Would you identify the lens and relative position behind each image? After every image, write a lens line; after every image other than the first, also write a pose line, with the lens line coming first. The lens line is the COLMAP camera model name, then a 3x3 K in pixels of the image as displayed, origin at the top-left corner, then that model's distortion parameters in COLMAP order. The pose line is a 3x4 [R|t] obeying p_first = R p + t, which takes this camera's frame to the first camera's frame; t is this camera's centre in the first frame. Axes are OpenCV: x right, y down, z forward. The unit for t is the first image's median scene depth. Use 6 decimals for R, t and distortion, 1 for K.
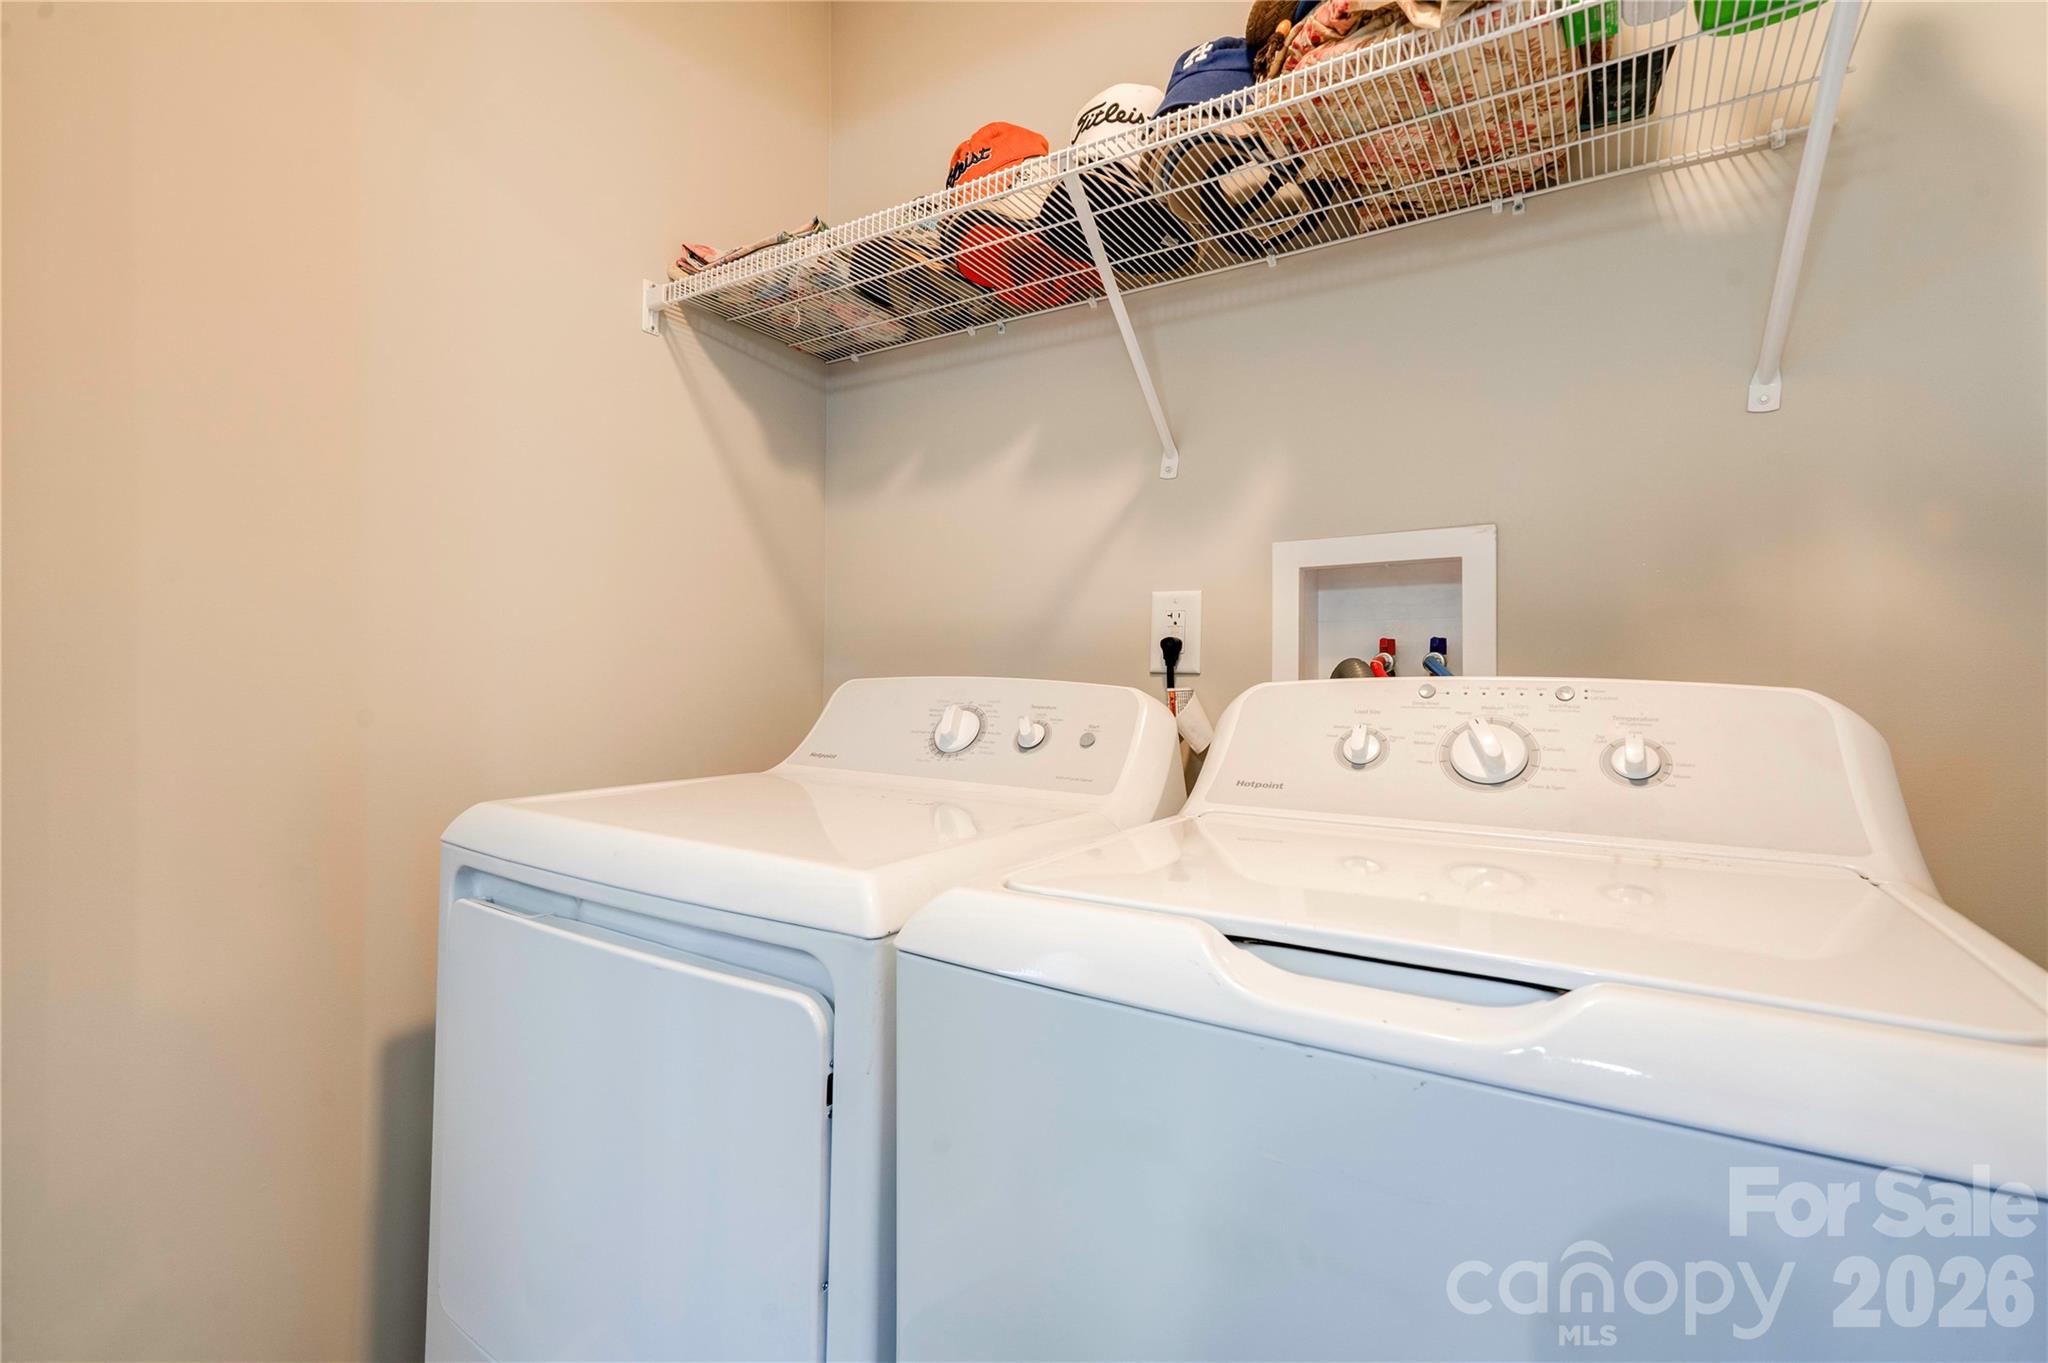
lens RADIAL K [[944.2, 0, 1010.1], [0, 944.2, 678.1], [0, 0, 1]] dist [-0.002977, 0.013538]
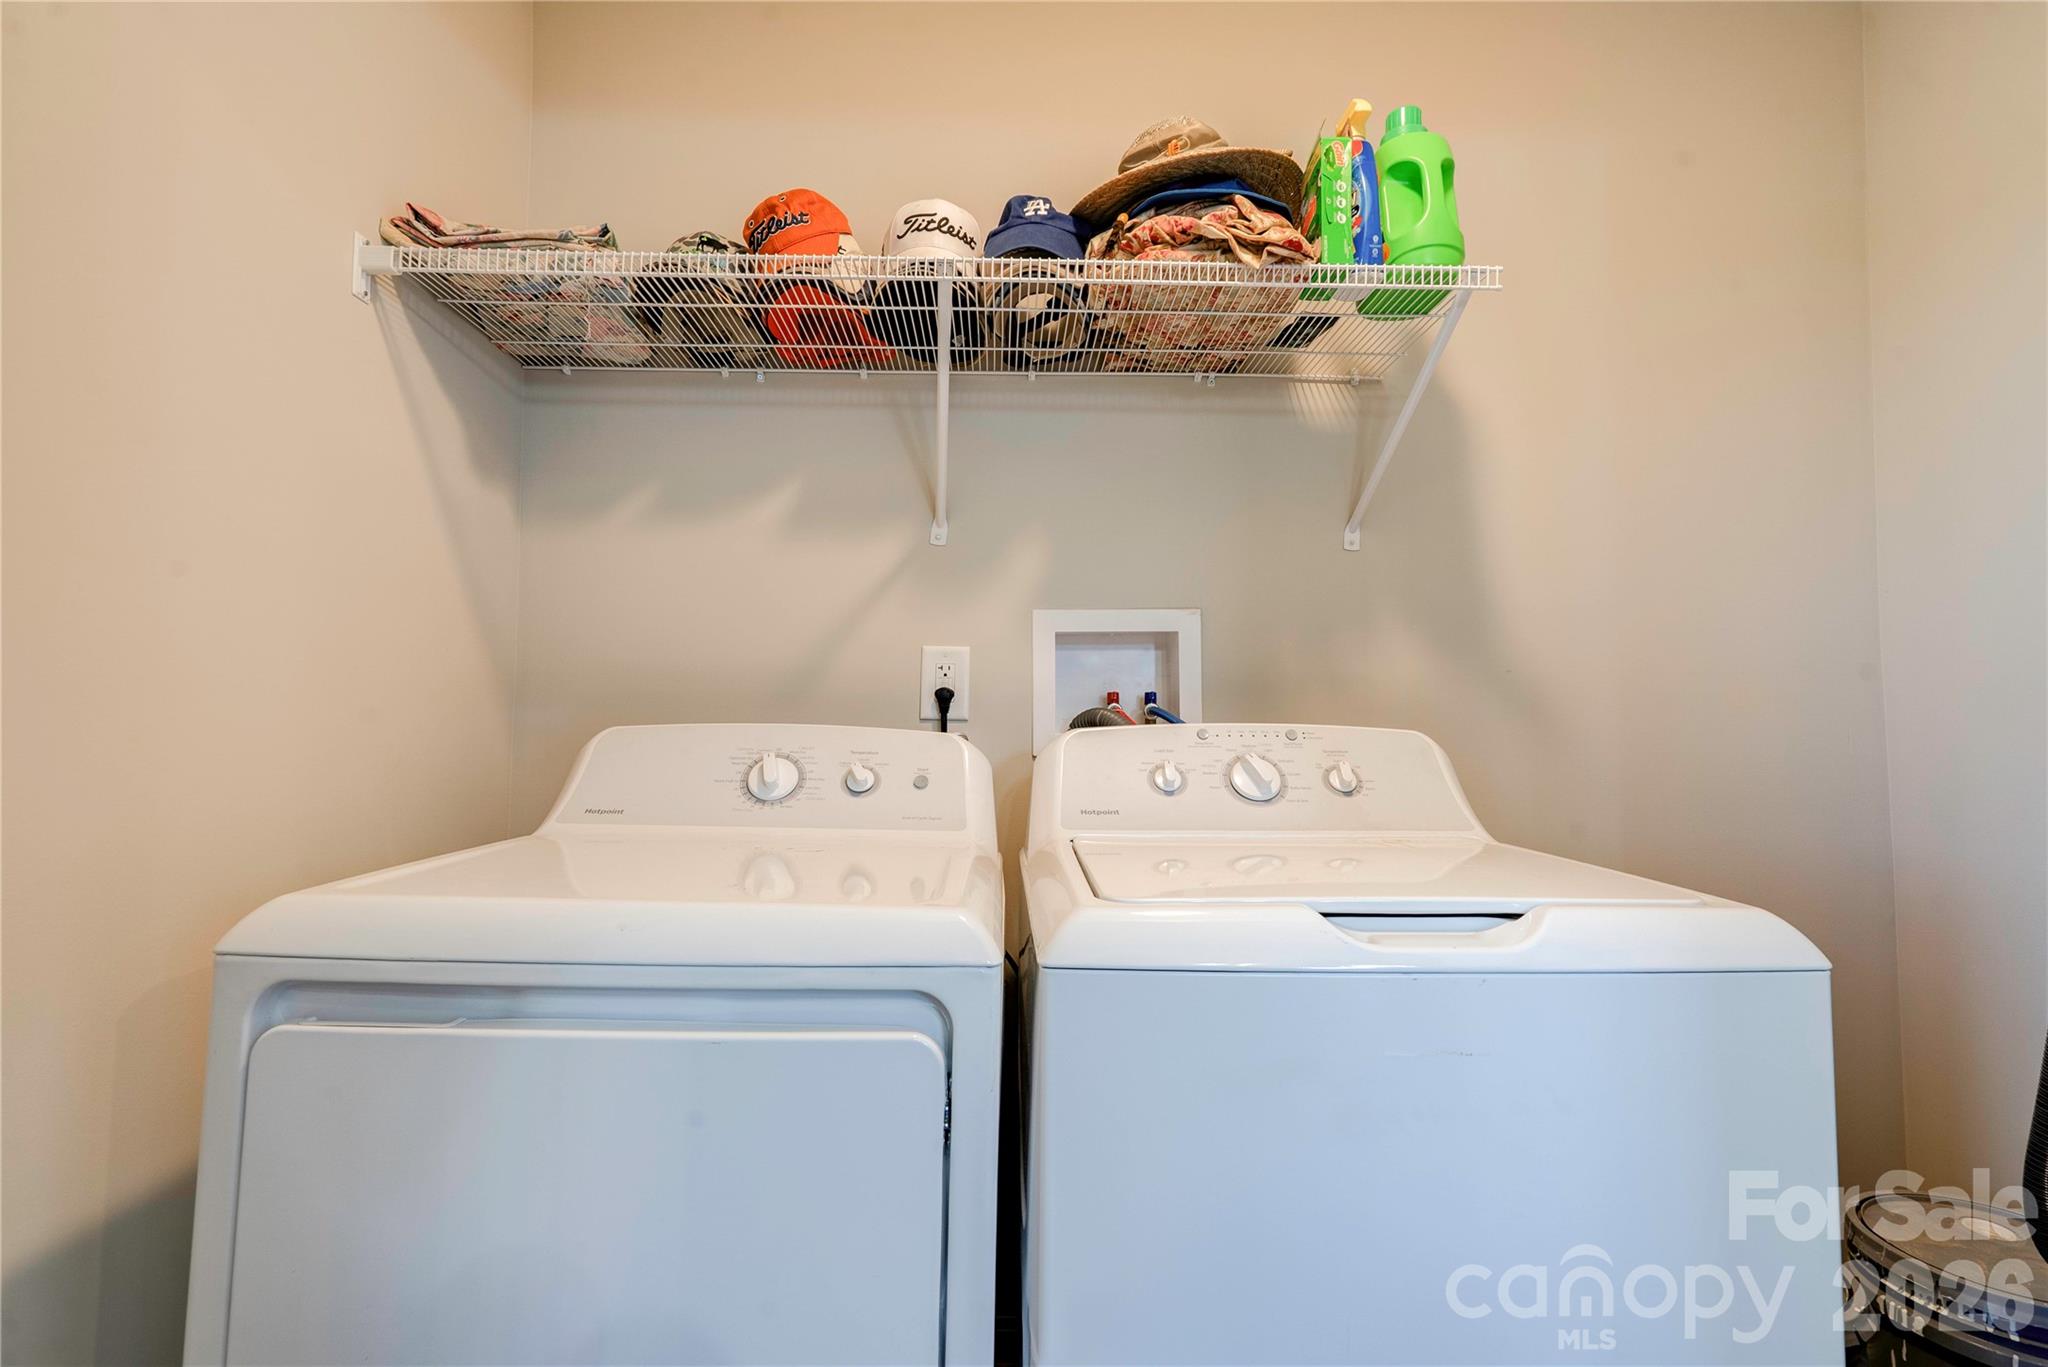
lens RADIAL K [[944.2, 0, 1010.1], [0, 944.2, 680.1], [0, 0, 1]] dist [-0.002977, 0.013538]
pose [[0.830648, 0.021776, 0.556372, -0.394766], [0.001515, 0.999143, -0.041367, -0.005915], [-0.556796, 0.035204, 0.829903, 0.032238]]
